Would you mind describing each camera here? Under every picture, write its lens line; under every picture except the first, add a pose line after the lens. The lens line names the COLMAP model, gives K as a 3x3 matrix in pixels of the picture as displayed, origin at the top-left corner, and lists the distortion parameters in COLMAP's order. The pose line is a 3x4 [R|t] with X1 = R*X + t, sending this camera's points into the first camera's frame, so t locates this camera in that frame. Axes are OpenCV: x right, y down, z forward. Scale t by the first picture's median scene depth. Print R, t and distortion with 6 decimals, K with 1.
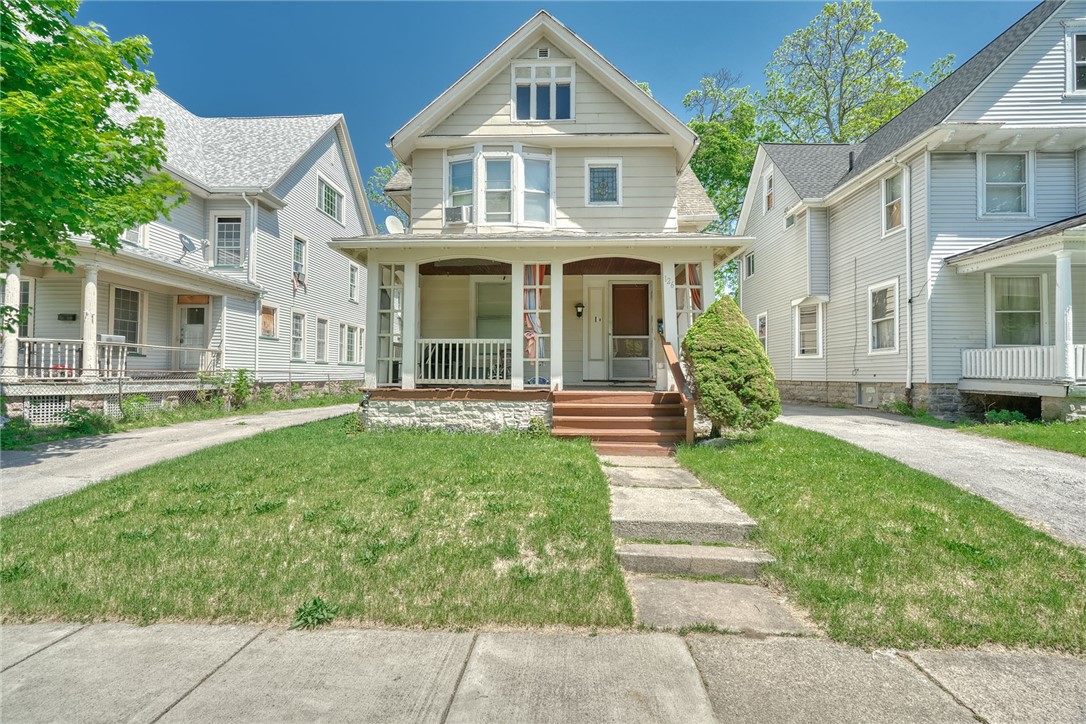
lens RADIAL K [[500.5, 0, 609.3], [0, 500.5, 360.3], [0, 0, 1]] dist [-0.001785, 0.001537]
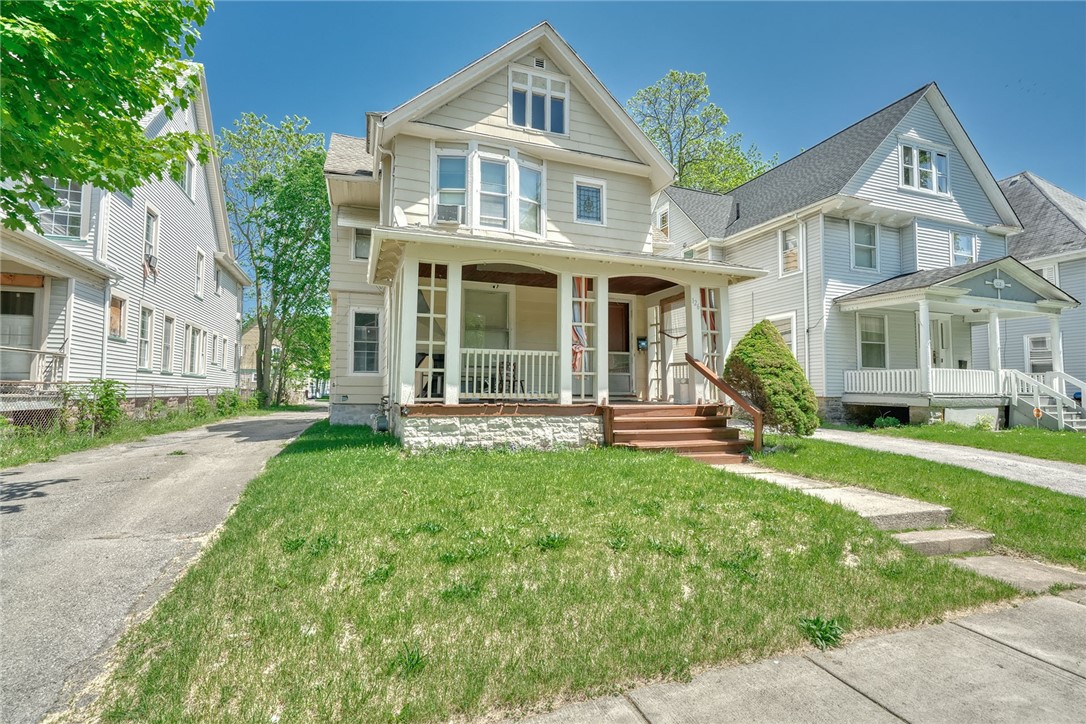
lens RADIAL K [[500.5, 0, 544.6], [0, 500.5, 362.1], [0, 0, 1]] dist [-0.001785, 0.001537]
pose [[0.928067, 0.023448, 0.371674, -0.481959], [-0.012652, 0.999425, -0.031457, 0.006967], [-0.372198, 0.024492, 0.927830, 0.094917]]
